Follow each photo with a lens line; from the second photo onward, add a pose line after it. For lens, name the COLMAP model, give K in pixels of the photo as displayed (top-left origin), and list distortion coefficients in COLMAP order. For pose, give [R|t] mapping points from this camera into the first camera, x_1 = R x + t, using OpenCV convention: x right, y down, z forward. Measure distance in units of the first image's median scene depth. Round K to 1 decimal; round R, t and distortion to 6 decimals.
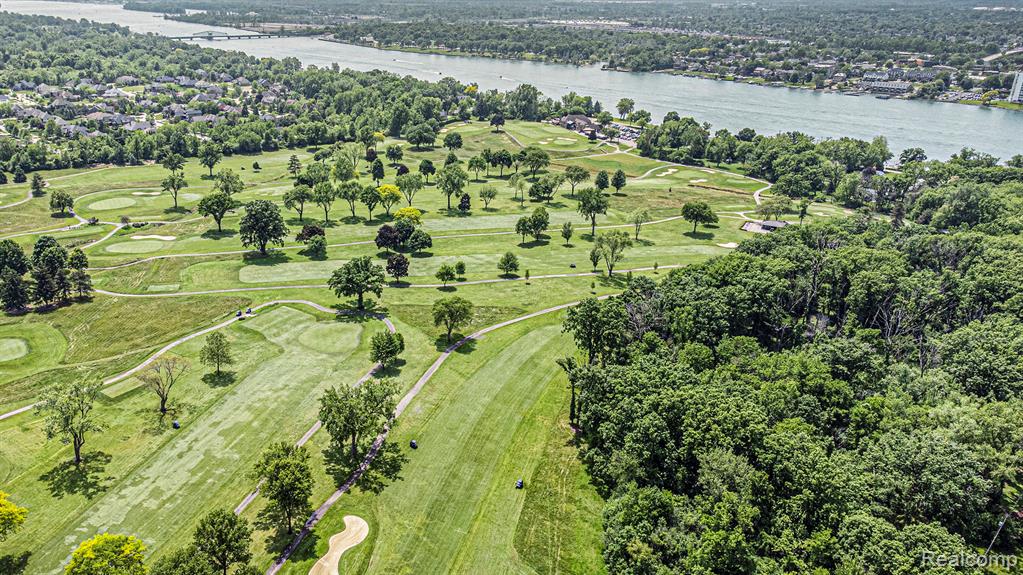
lens RADIAL K [[738.6, 0, 512.4], [0, 738.6, 281.7], [0, 0, 1]] dist [0.032688, 0.014023]
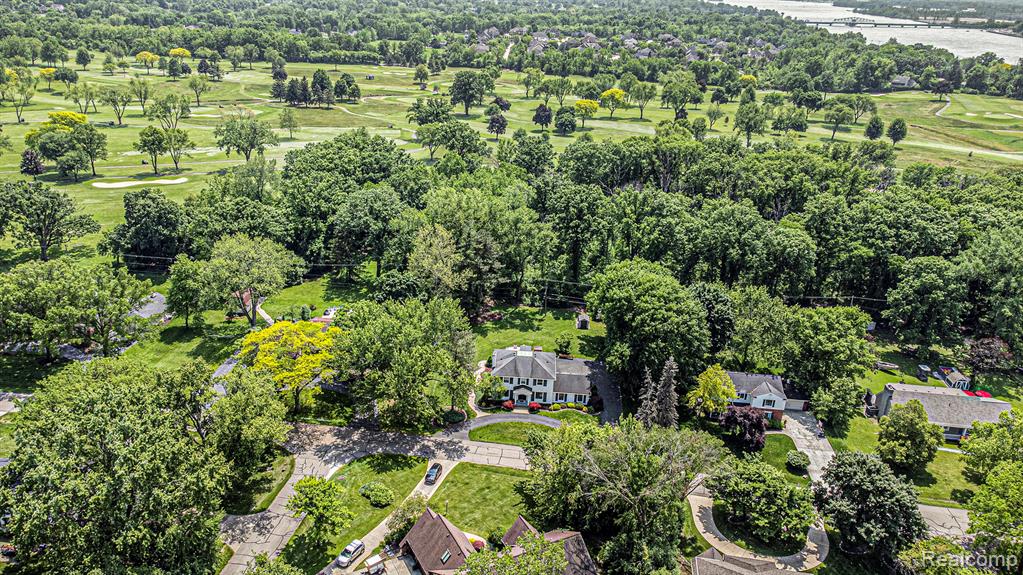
lens RADIAL K [[738.6, 0, 509.8], [0, 738.6, 294.2], [0, 0, 1]] dist [0.032688, 0.014023]
pose [[0.633473, 0.262172, -0.727996, 0.176444], [-0.251905, 0.959470, 0.126335, 0.016864], [0.731612, 0.103356, 0.673841, 0.028553]]
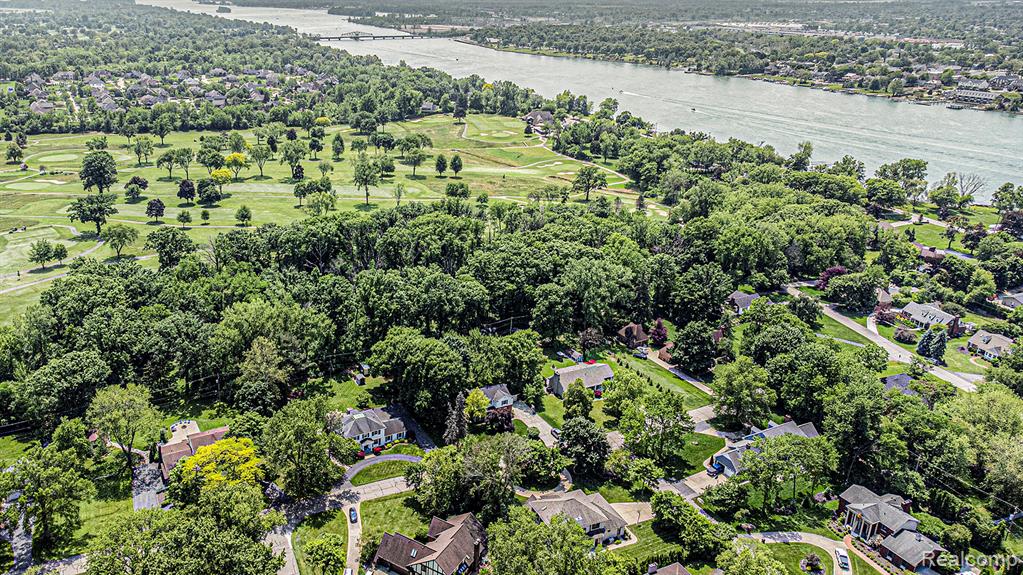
lens RADIAL K [[738.6, 0, 507.8], [0, 738.6, 288.5], [0, 0, 1]] dist [0.032688, 0.014023]
pose [[0.963894, 0.094509, -0.248950, 0.167779], [-0.093011, 0.995506, 0.017799, 0.008179], [0.249513, 0.005998, 0.968353, -0.026254]]
